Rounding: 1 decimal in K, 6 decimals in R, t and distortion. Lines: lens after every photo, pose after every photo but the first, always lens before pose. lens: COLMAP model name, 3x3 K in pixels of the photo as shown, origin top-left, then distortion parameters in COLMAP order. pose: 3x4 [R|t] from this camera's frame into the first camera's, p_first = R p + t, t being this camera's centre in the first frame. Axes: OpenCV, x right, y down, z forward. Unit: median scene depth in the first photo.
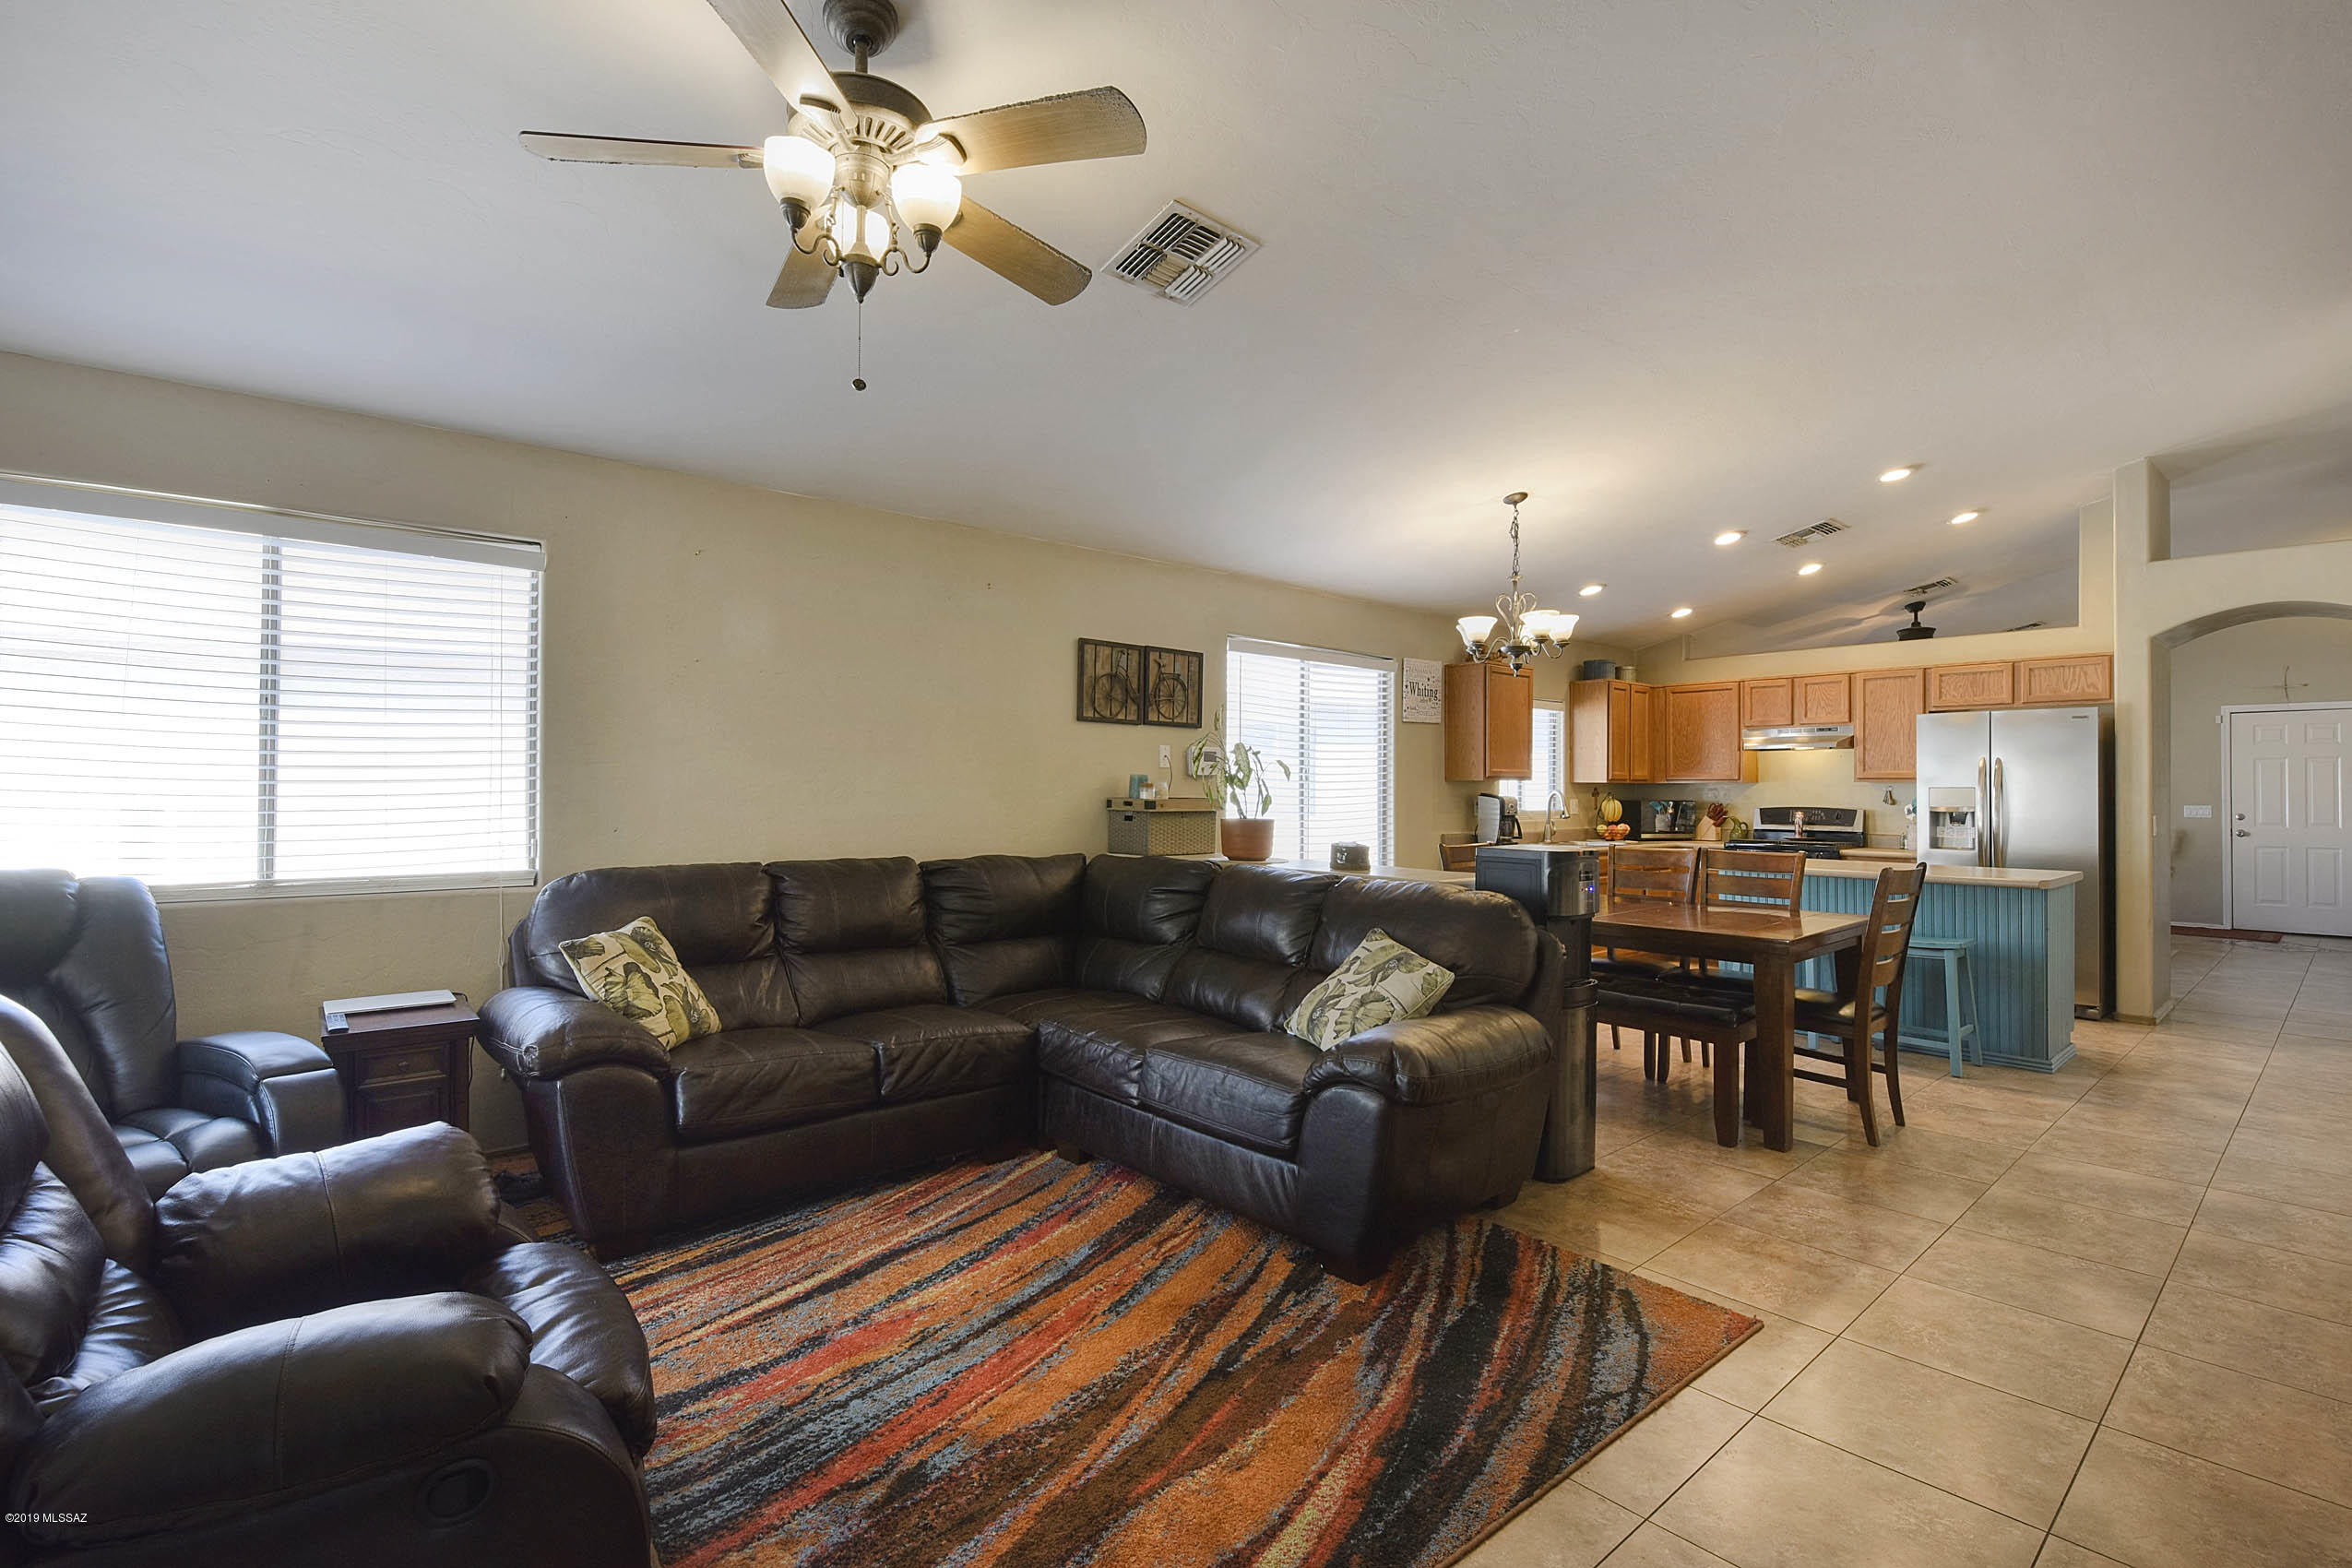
lens RADIAL K [[1061.0, 0, 1176.0], [0, 1061.0, 784.0], [0, 0, 1]] dist [-0.000529, -0.008344]
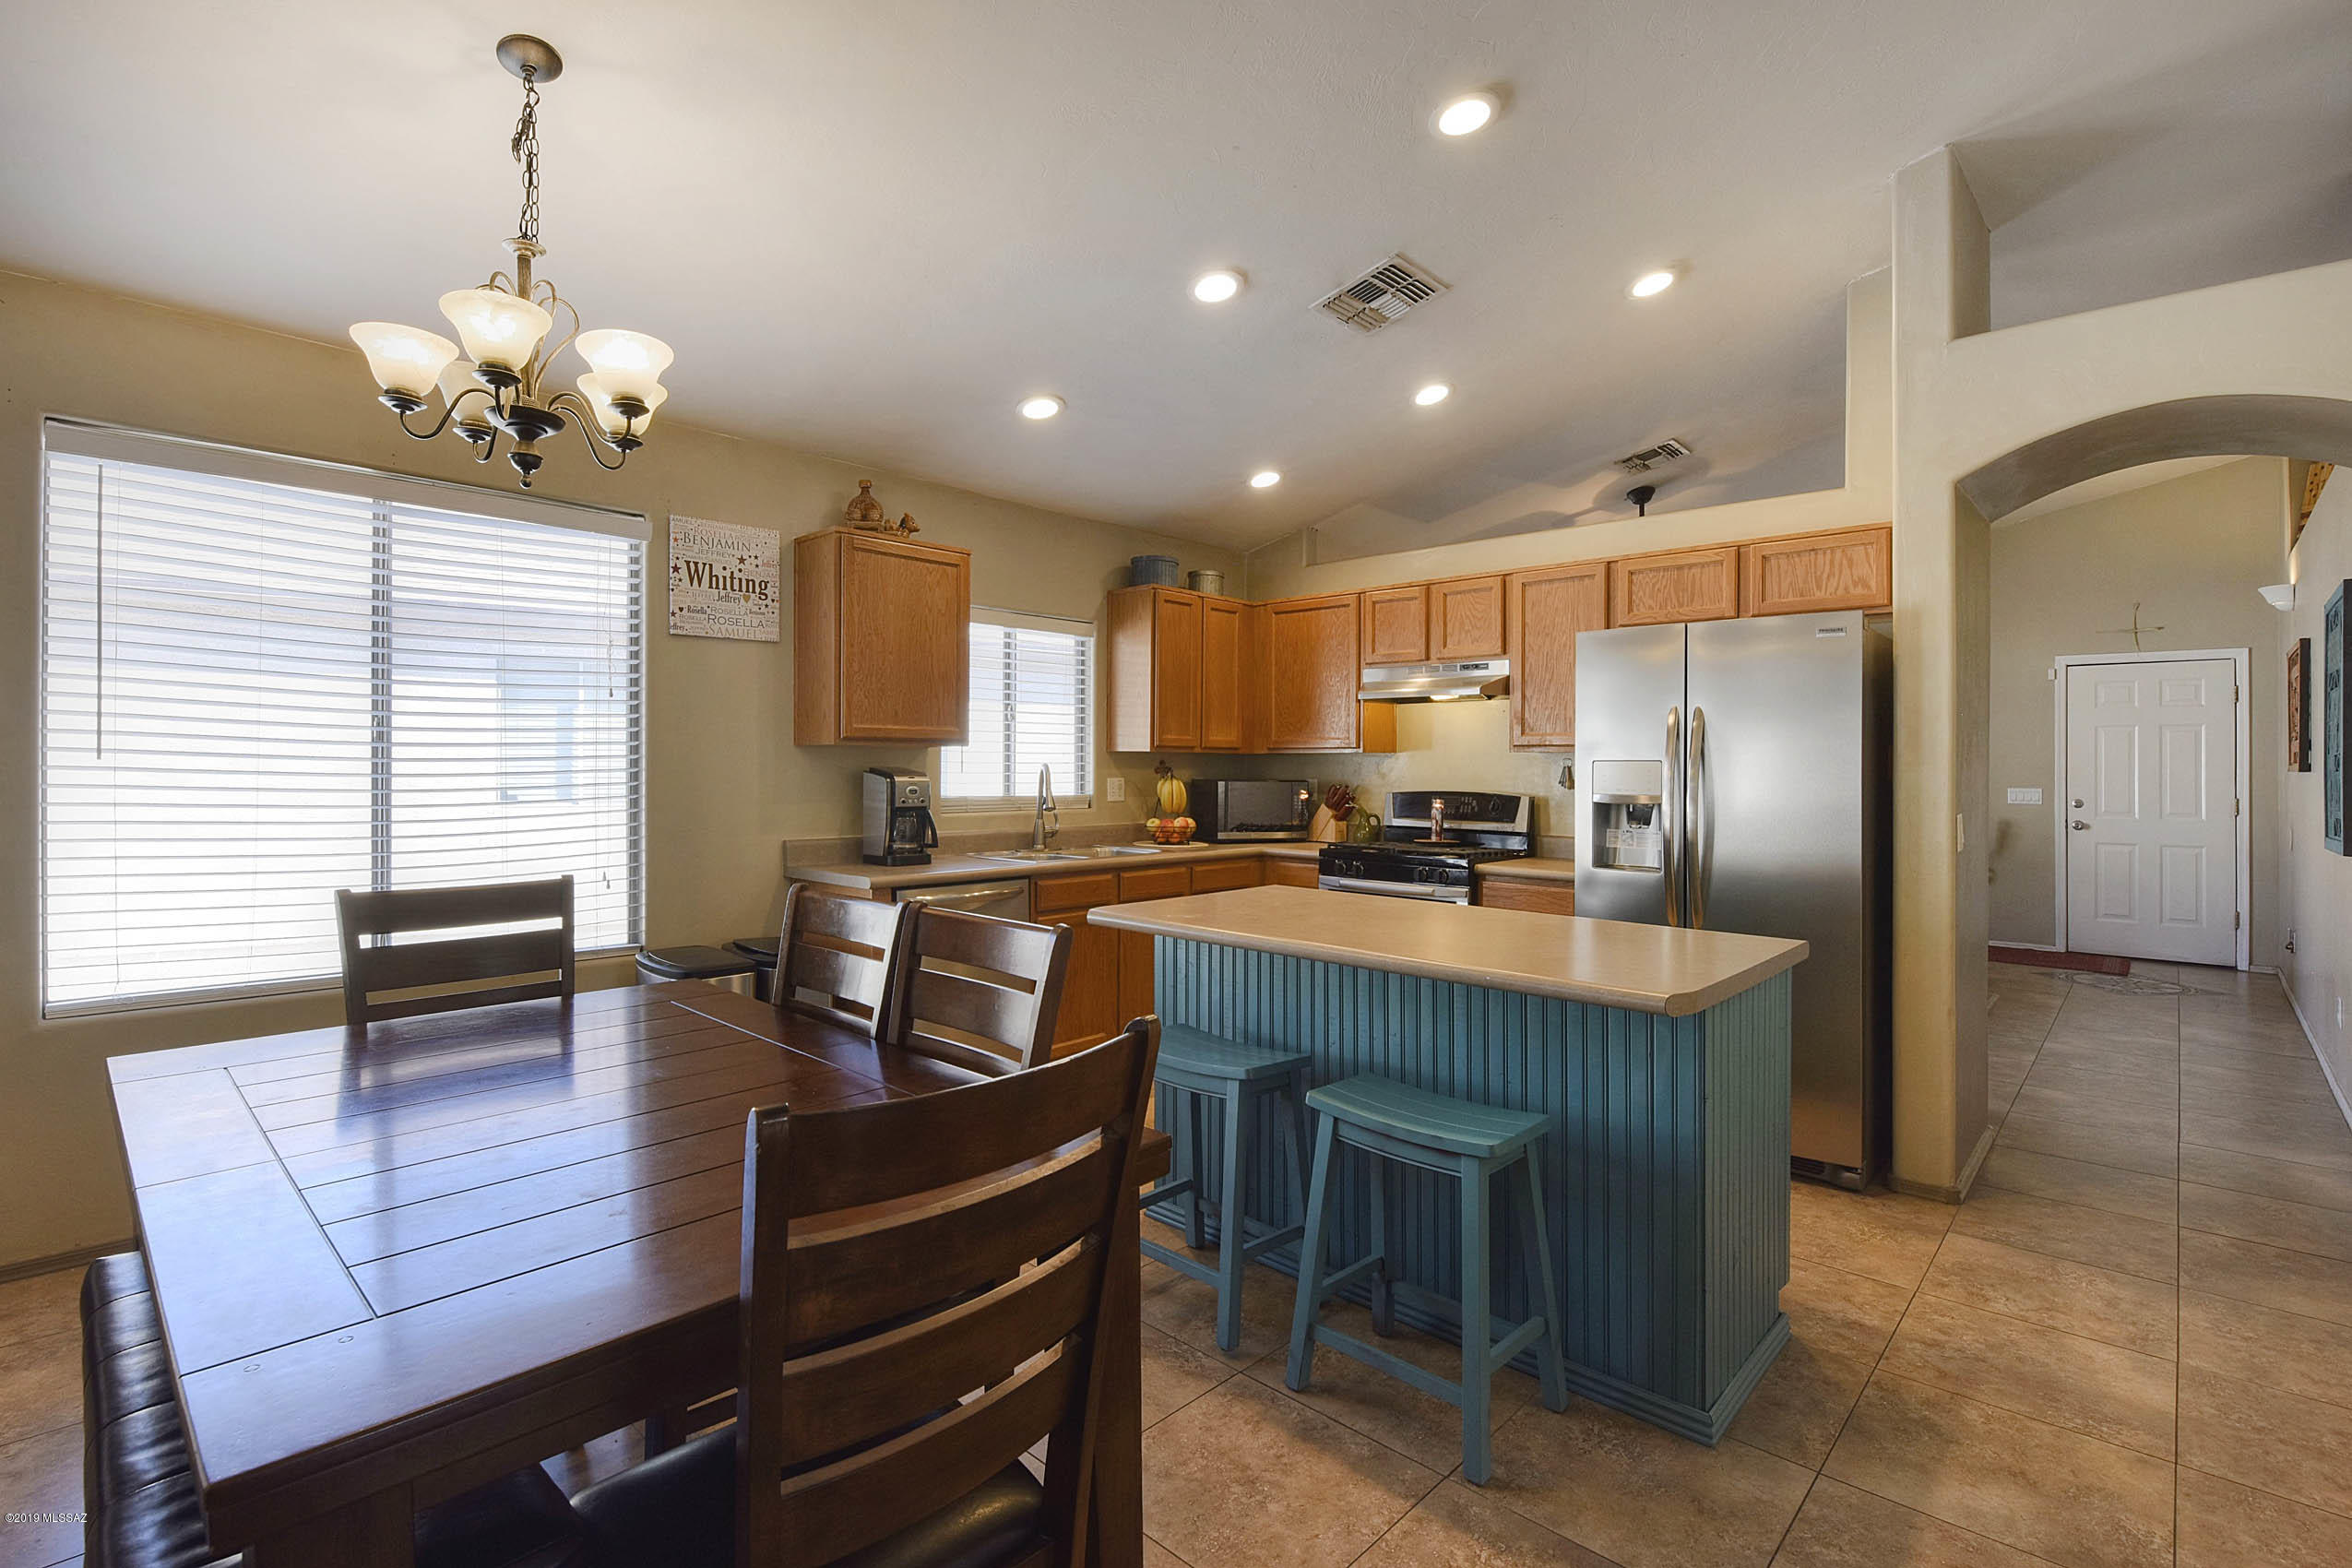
lens RADIAL K [[1060.1, 0, 1165.6], [0, 1060.1, 782.0], [0, 0, 1]] dist [-0.020308, -0.000436]
pose [[0.995324, 0.001993, 0.096575, 0.434521], [-0.004164, 0.999743, 0.022276, 0.003334], [-0.096506, -0.022574, 0.995076, 0.462898]]
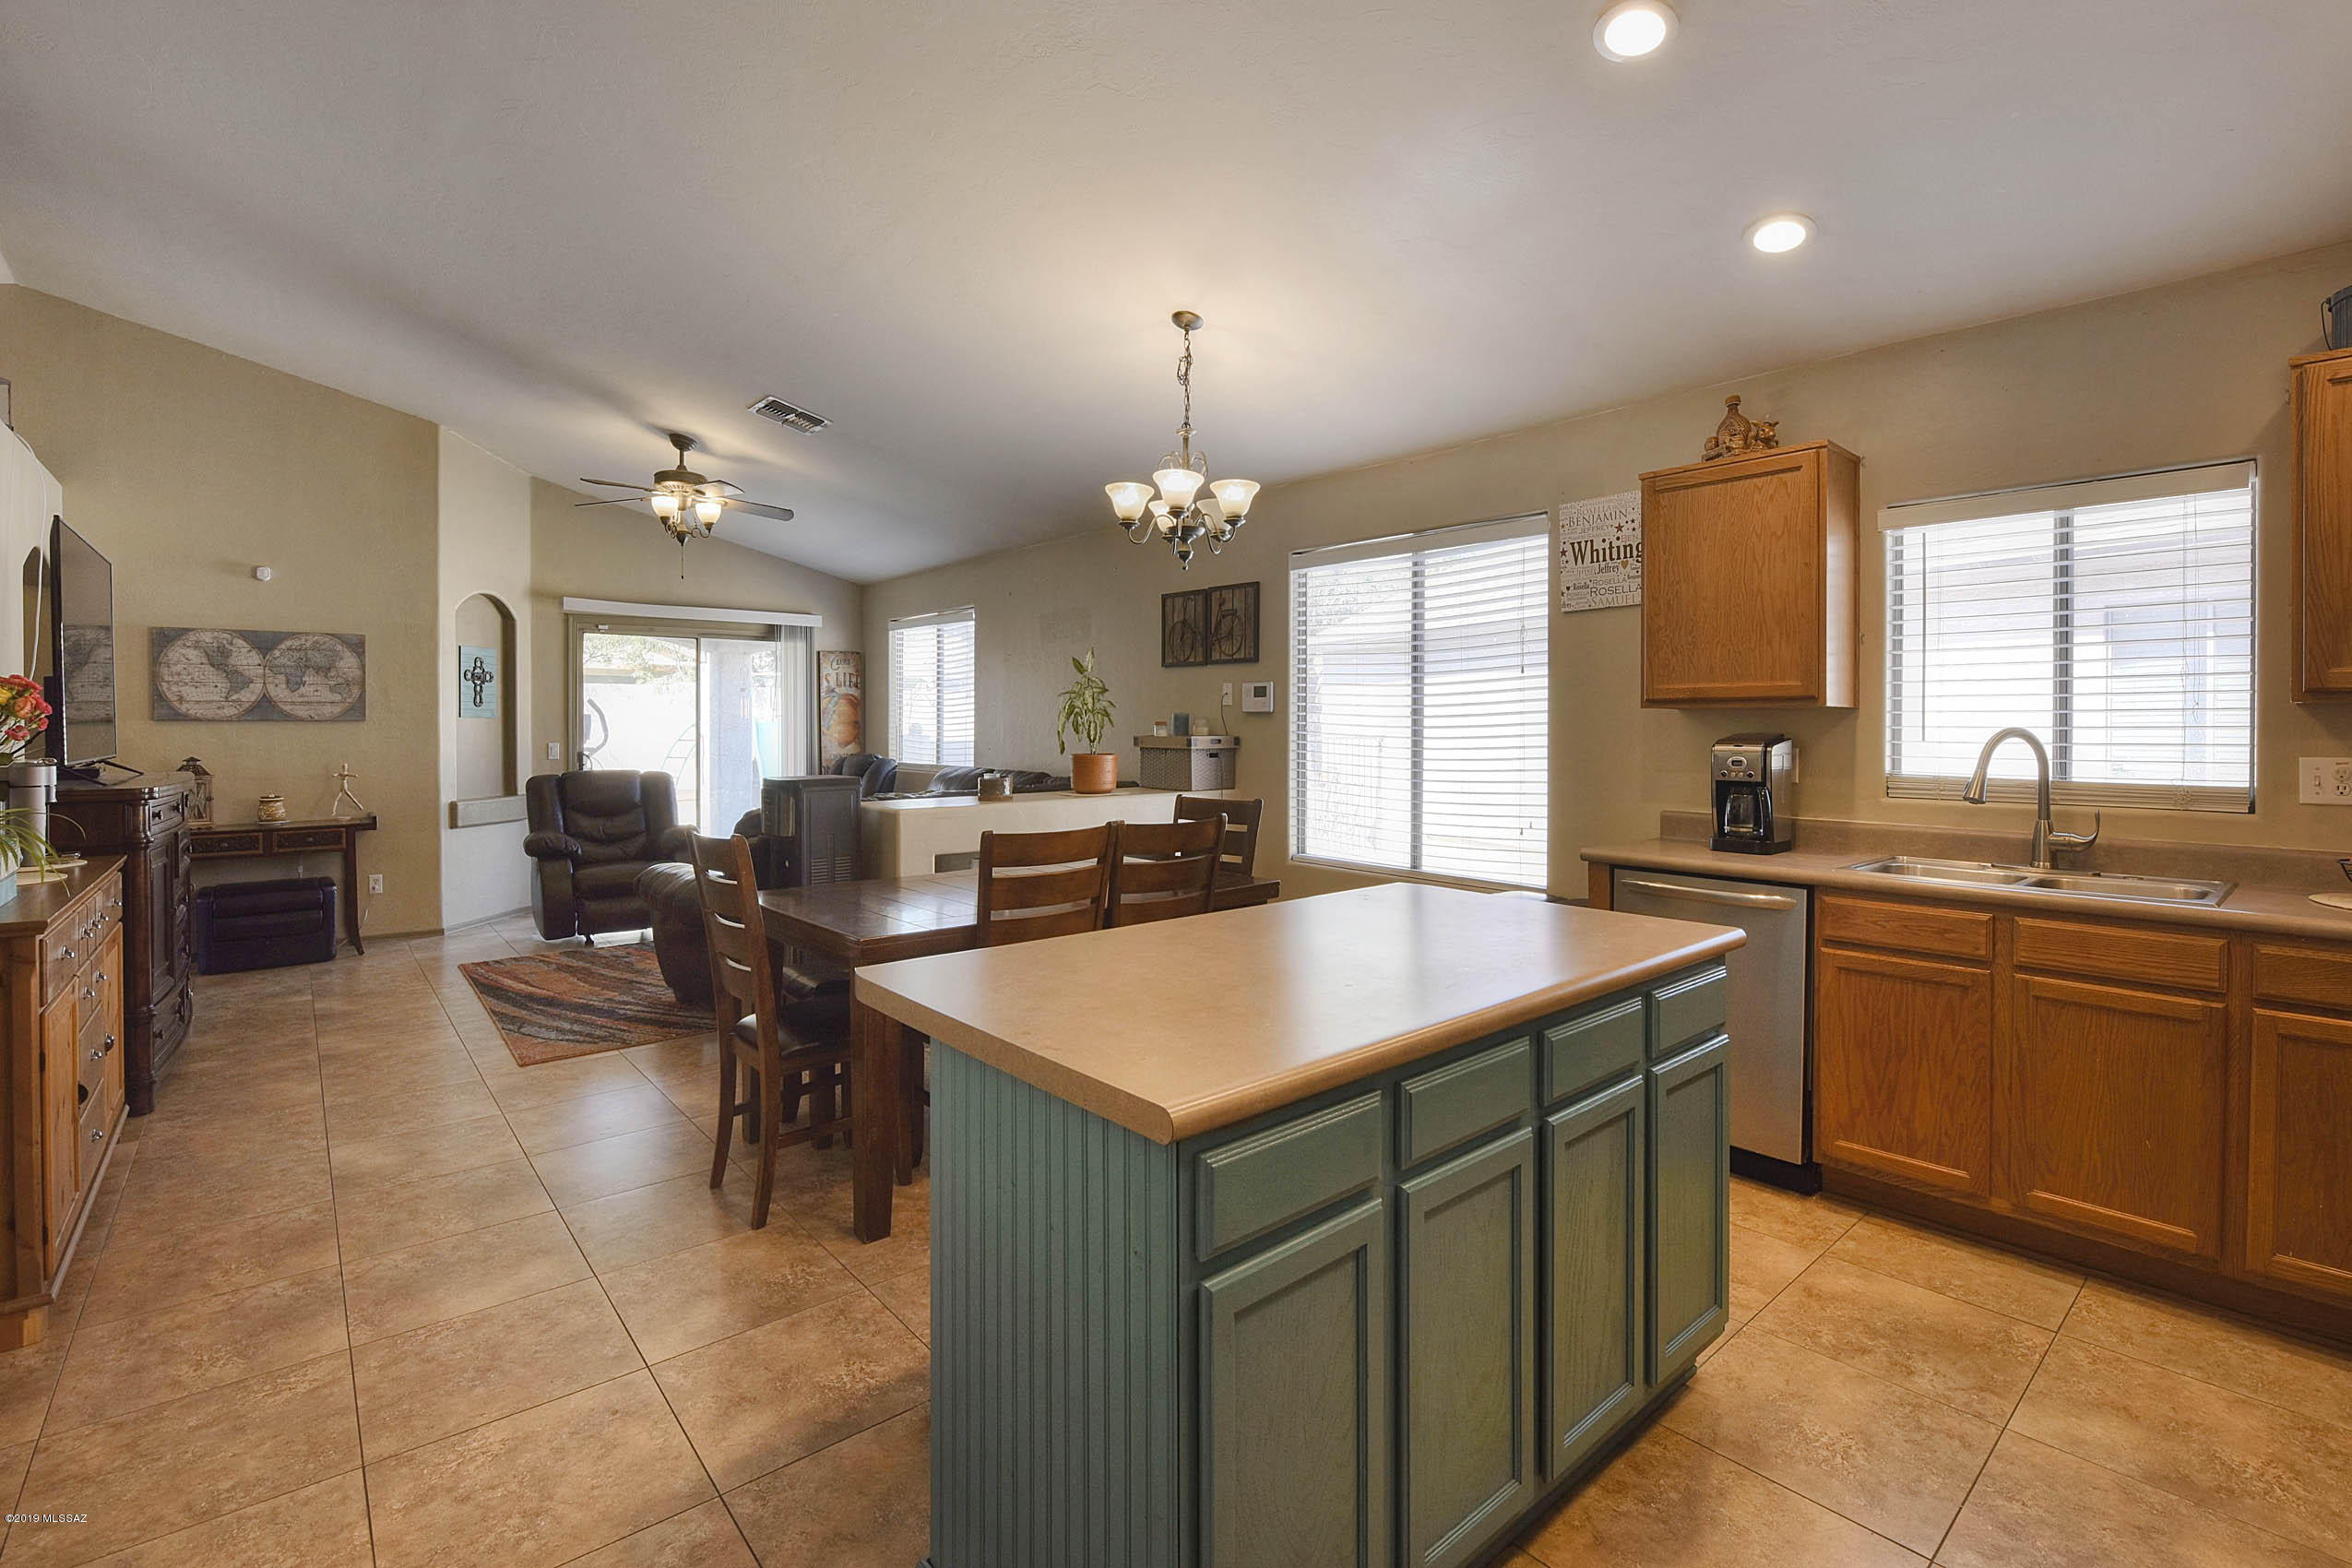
lens RADIAL K [[1160.0, 0, 1175.2], [0, 1160.0, 735.5], [0, 0, 1]] dist [-0.017136, -0.000368]
pose [[-0.052103, 0.006072, -0.998623, 0.918895], [0.005559, 0.999968, 0.005790, 0.005371], [0.998626, -0.005250, -0.052135, 0.856896]]
